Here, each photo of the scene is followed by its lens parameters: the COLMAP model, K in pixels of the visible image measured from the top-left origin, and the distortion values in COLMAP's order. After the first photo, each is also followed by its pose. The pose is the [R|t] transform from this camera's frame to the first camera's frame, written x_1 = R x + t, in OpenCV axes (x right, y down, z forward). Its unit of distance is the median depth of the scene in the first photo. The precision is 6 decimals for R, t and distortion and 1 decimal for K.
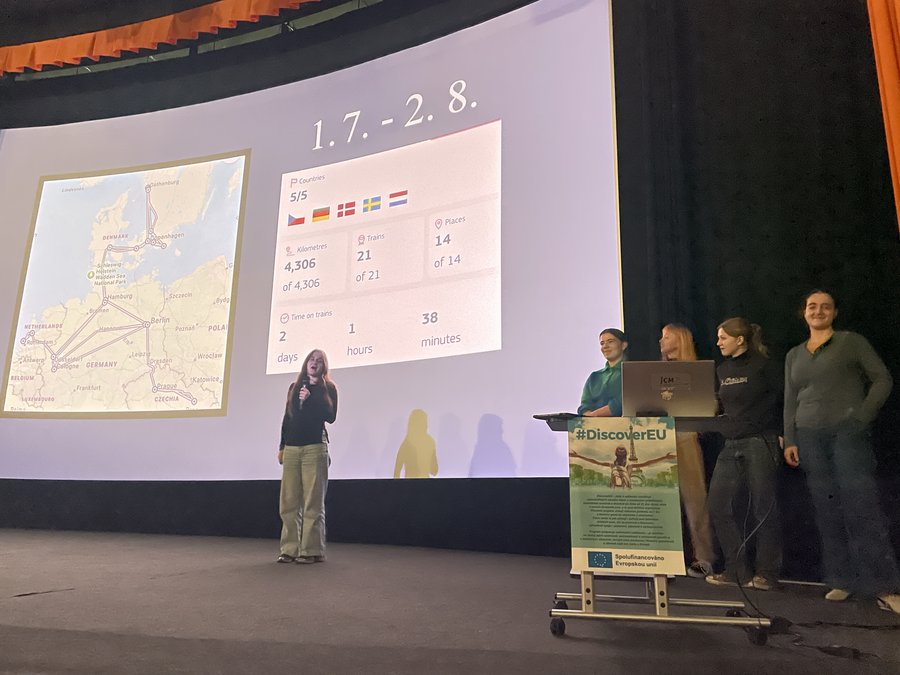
lens RADIAL K [[647.9, 0, 450.0], [0, 647.9, 337.5], [0, 0, 1]] dist [0.002105, -0.000512]
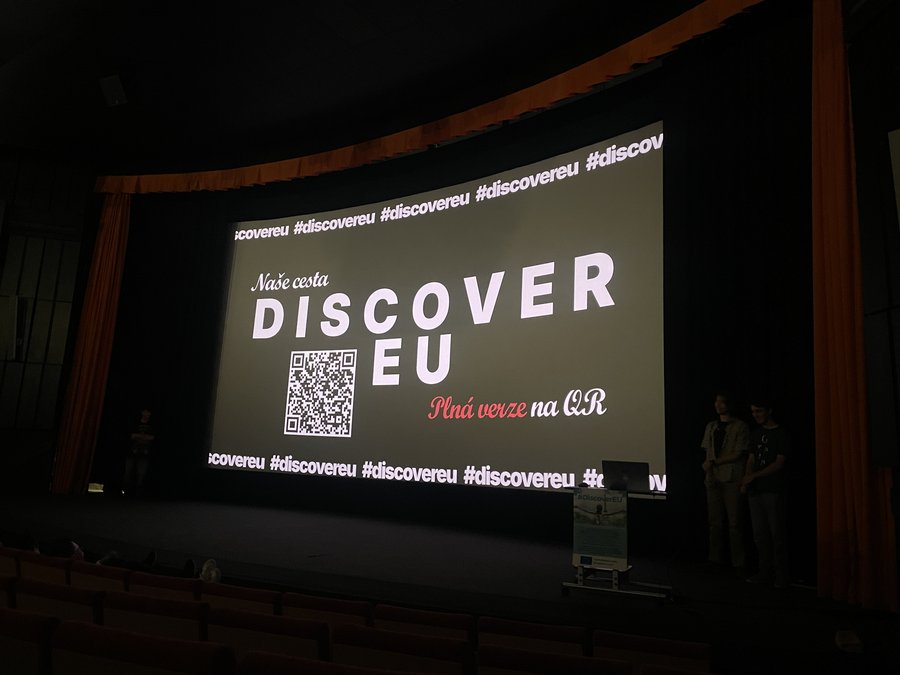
lens RADIAL K [[690.2, 0, 450.0], [0, 690.2, 337.5], [0, 0, 1]] dist [0.000135, -0.001317]
pose [[0.971574, -0.008968, -0.236564, 0.326551], [0.020560, 0.998703, 0.046582, -0.450472], [0.235840, -0.050121, 0.970499, -1.129833]]
